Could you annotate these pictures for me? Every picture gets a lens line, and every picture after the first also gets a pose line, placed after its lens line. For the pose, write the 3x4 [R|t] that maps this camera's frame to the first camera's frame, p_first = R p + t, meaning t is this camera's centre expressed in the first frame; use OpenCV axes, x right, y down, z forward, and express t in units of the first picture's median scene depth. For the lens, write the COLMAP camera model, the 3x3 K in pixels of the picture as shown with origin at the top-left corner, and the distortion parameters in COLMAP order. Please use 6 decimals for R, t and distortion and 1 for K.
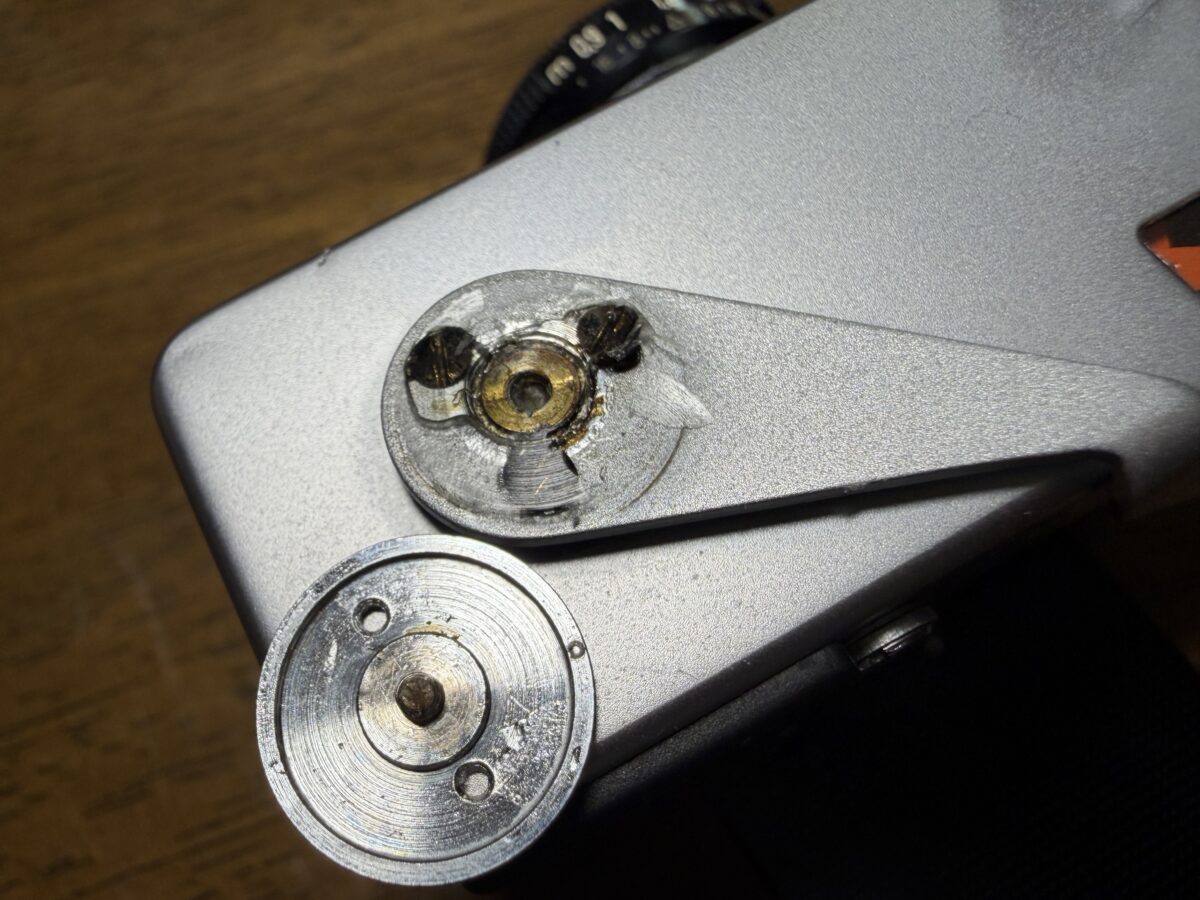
lens RADIAL K [[910.2, 0, 581.2], [0, 910.2, 450.0], [0, 0, 1]] dist [-0.014539, -0.002893]
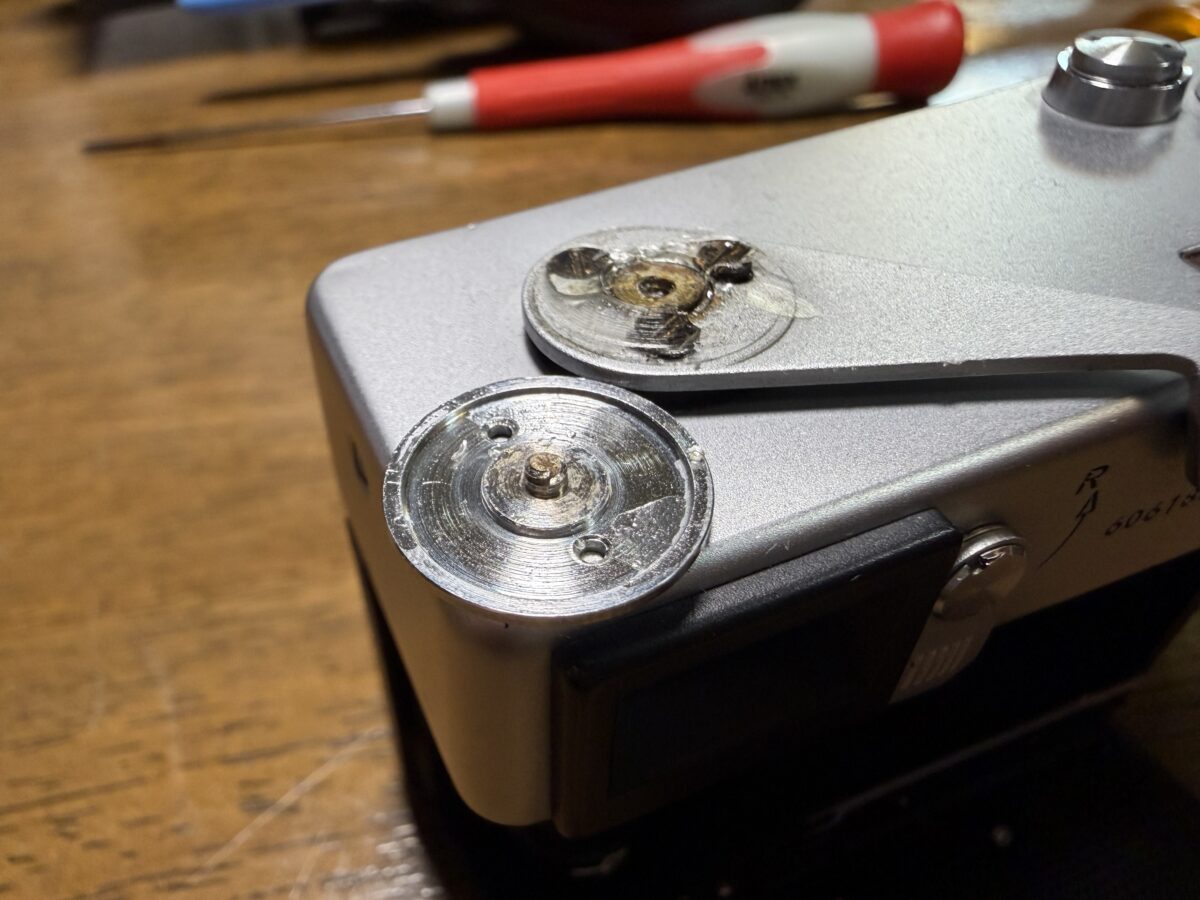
lens RADIAL K [[914.5, 0, 600.0], [0, 914.5, 450.0], [0, 0, 1]] dist [-0.004772, 0.002745]
pose [[0.995606, 0.091500, -0.019918, -0.082441], [-0.092632, 0.931142, -0.352696, 0.517578], [-0.013725, 0.352991, 0.935526, 0.009225]]
